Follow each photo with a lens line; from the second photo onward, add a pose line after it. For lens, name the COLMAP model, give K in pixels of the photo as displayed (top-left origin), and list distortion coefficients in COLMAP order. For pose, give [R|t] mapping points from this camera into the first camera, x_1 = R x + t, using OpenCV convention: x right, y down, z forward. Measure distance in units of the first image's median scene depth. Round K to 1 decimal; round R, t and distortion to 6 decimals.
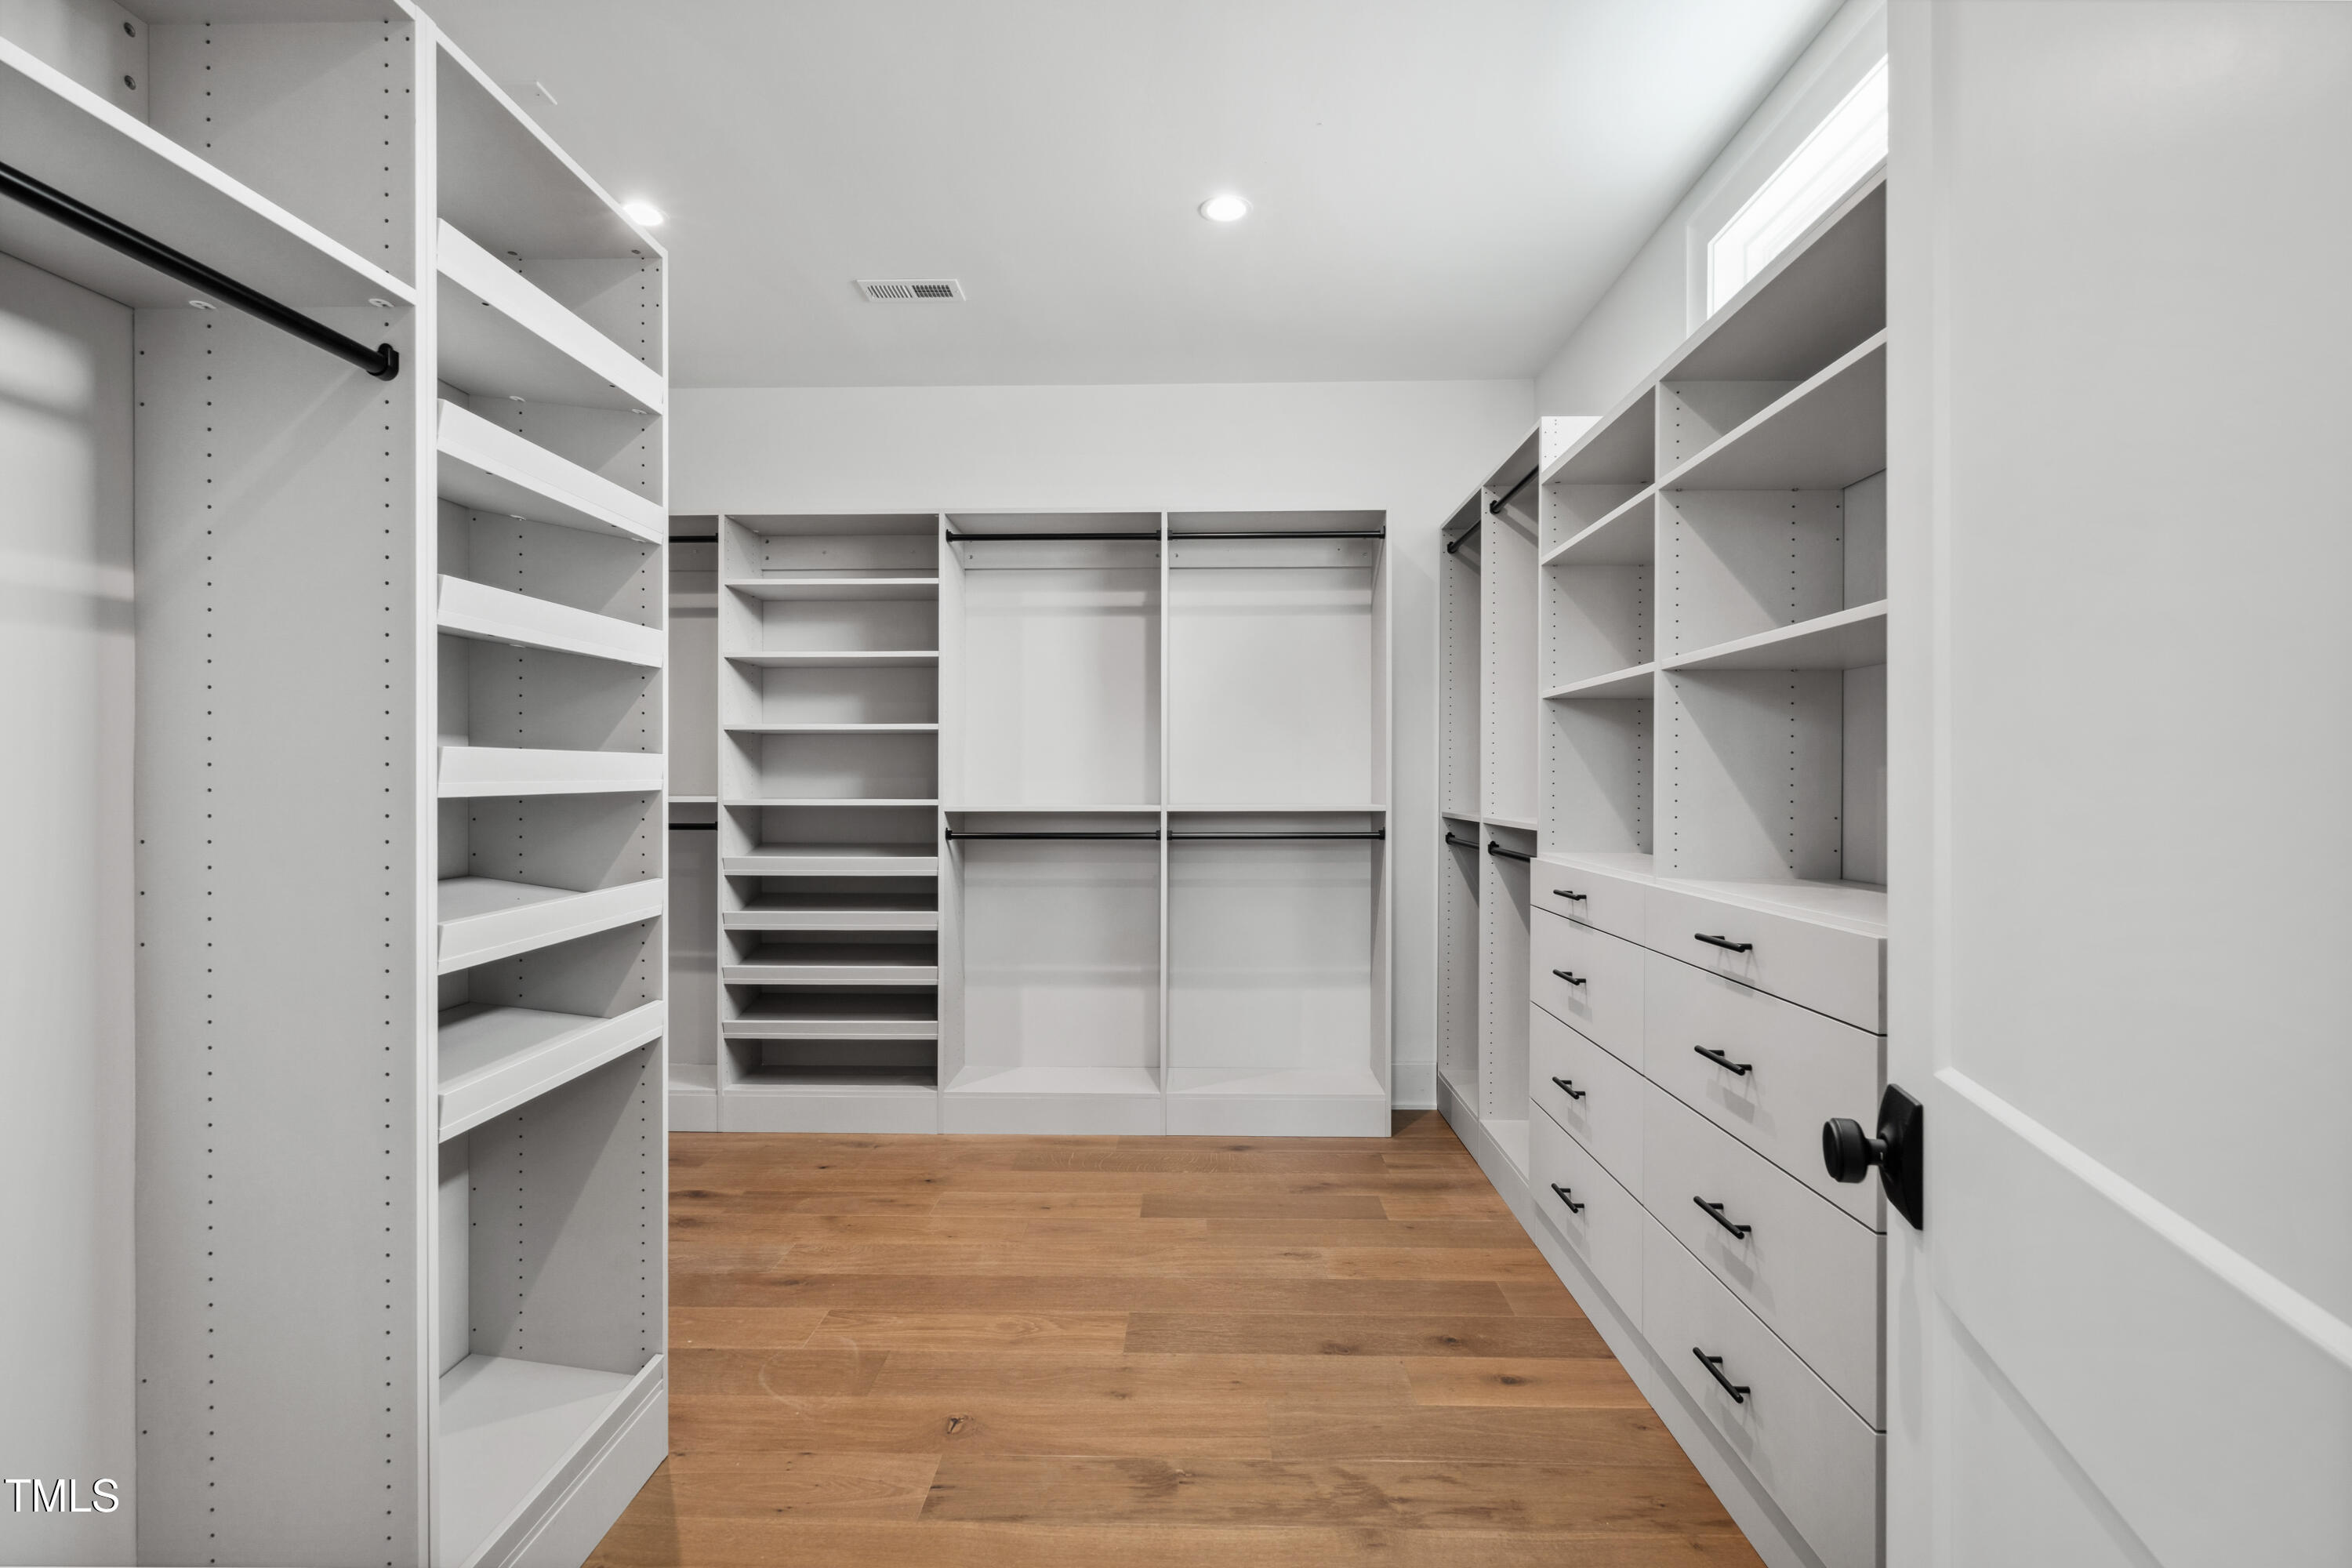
lens RADIAL K [[1112.6, 0, 1169.1], [0, 1112.6, 776.8], [0, 0, 1]] dist [0.003979, 0.001043]
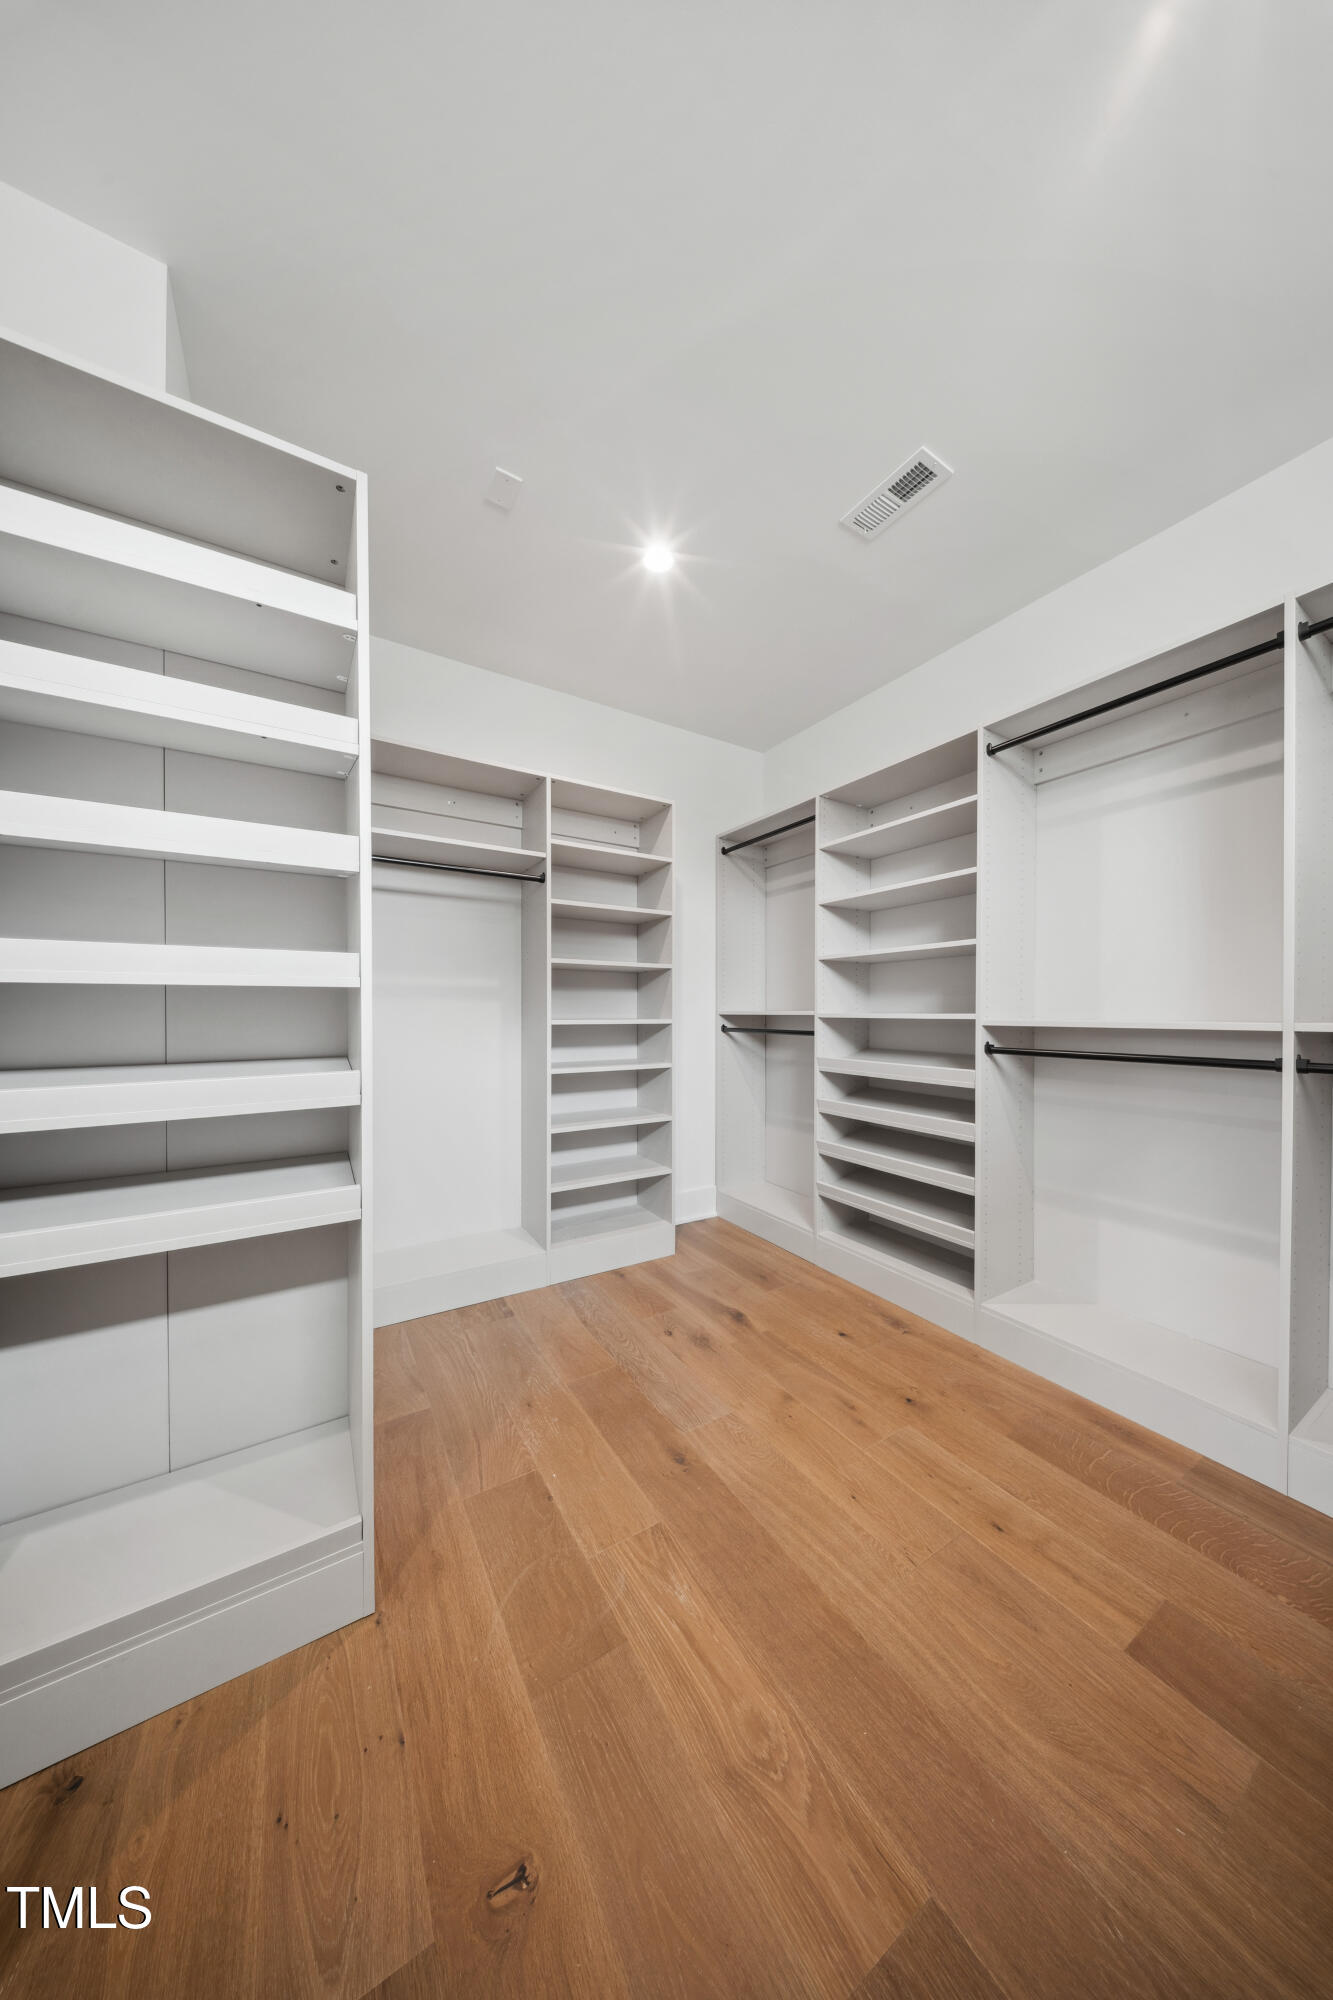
lens RADIAL K [[598.5, 0, 679.7], [0, 598.5, 1012.5], [0, 0, 1]] dist [-0.003813, -0.000414]
pose [[0.557128, 0.002141, -0.830424, 0.093237], [0.000757, 0.999995, 0.003086, 0.017994], [0.830427, -0.002348, 0.557123, 0.474977]]
